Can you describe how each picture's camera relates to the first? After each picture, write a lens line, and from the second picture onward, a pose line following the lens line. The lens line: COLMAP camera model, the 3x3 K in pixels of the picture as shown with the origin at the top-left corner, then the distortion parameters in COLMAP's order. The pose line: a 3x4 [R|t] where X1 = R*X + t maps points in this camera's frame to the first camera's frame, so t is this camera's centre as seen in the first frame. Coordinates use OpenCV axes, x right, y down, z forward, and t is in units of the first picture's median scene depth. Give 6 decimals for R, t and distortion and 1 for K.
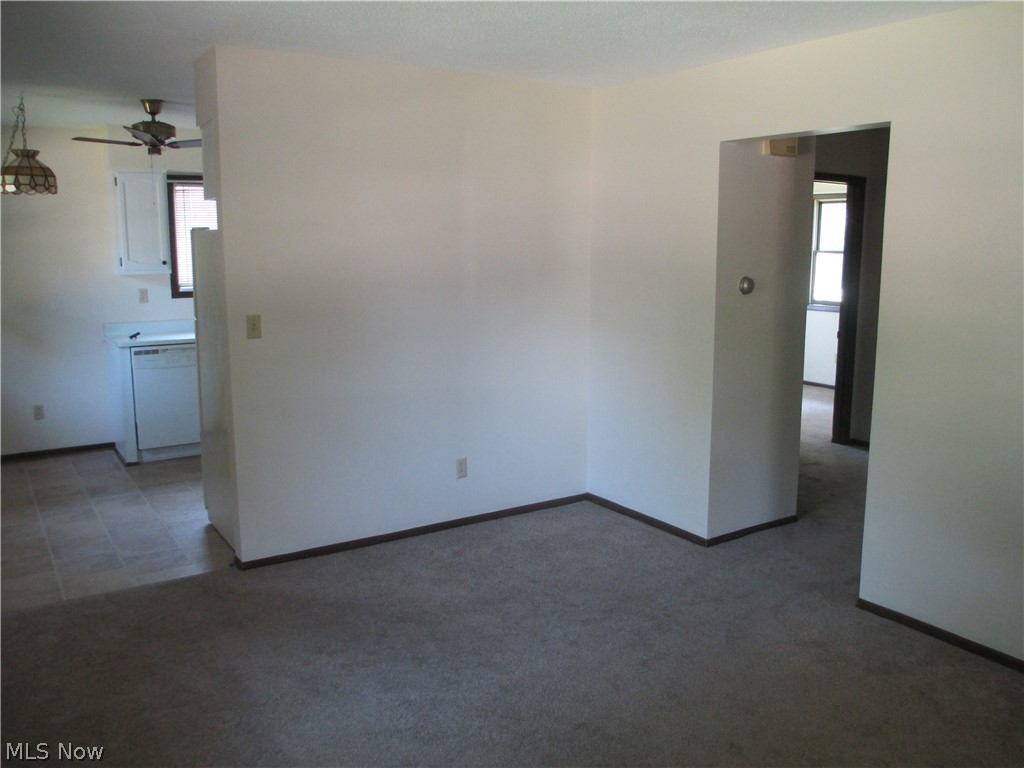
lens RADIAL K [[836.1, 0, 510.9], [0, 836.1, 384.8], [0, 0, 1]] dist [-0.080164, 0.000586]
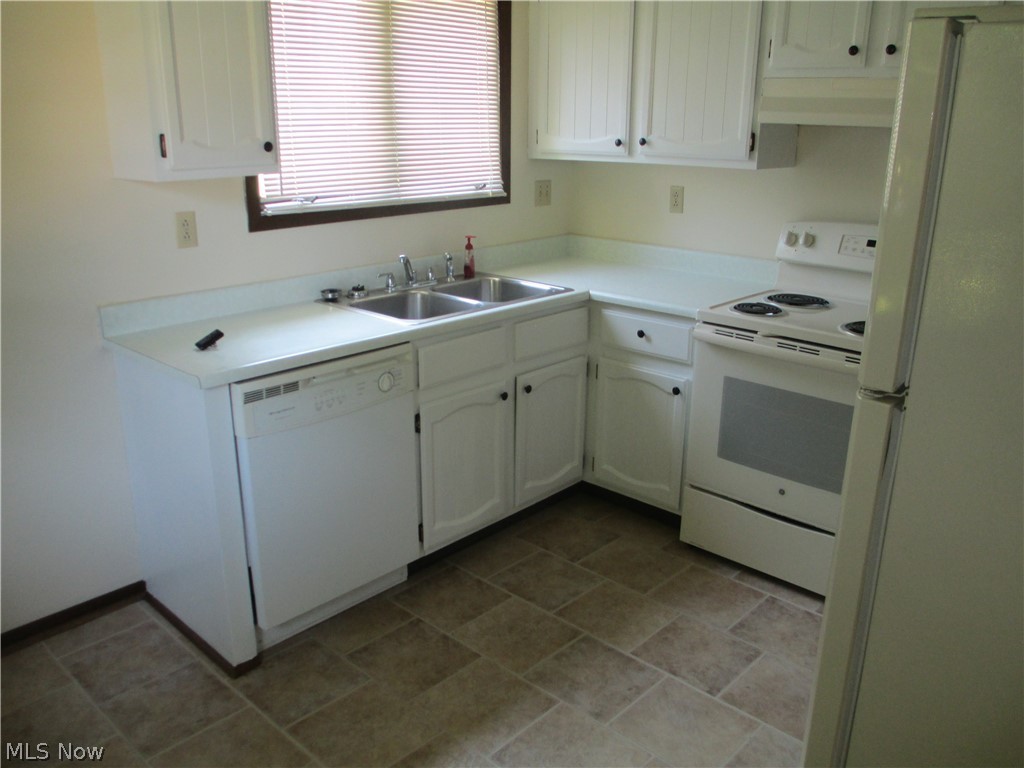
lens RADIAL K [[836.1, 0, 510.3], [0, 836.1, 384.2], [0, 0, 1]] dist [-0.080164, 0.000586]
pose [[0.973934, -0.063944, 0.217631, -0.408722], [0.032183, 0.988691, 0.146474, -0.092591], [-0.224536, -0.135652, 0.964978, 0.595124]]
